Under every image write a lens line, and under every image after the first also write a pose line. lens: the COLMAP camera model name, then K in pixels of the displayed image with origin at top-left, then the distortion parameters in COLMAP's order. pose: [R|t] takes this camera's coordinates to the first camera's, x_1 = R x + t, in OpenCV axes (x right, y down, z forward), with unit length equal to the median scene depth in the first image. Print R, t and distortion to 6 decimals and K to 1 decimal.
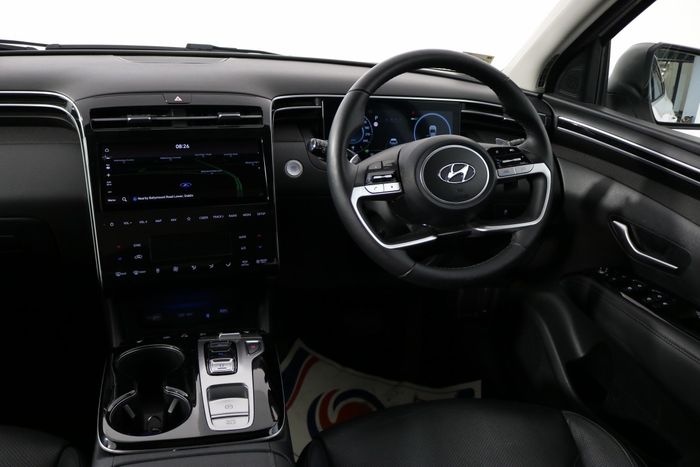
lens RADIAL K [[577.5, 0, 347.2], [0, 577.5, 232.2], [0, 0, 1]] dist [-0.131410, 0.056156]
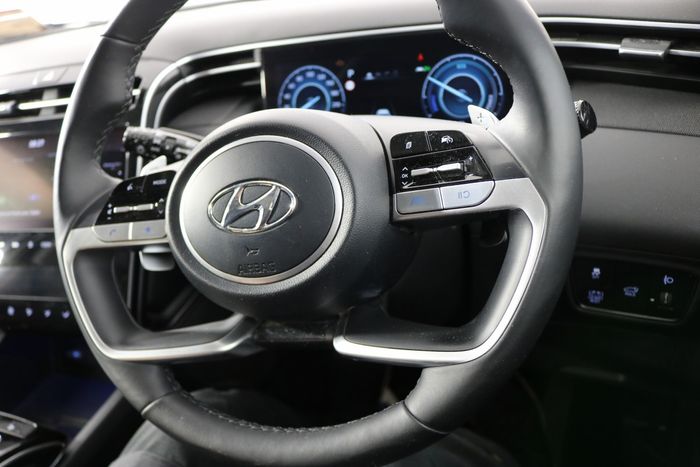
lens RADIAL K [[577.5, 0, 350.0], [0, 577.5, 233.4], [0, 0, 1]] dist [-0.131410, 0.056156]
pose [[0.800557, 0.080533, -0.593820, 0.457150], [-0.036371, 0.995632, 0.085992, -0.113913], [0.598152, -0.047243, 0.799989, 0.671842]]
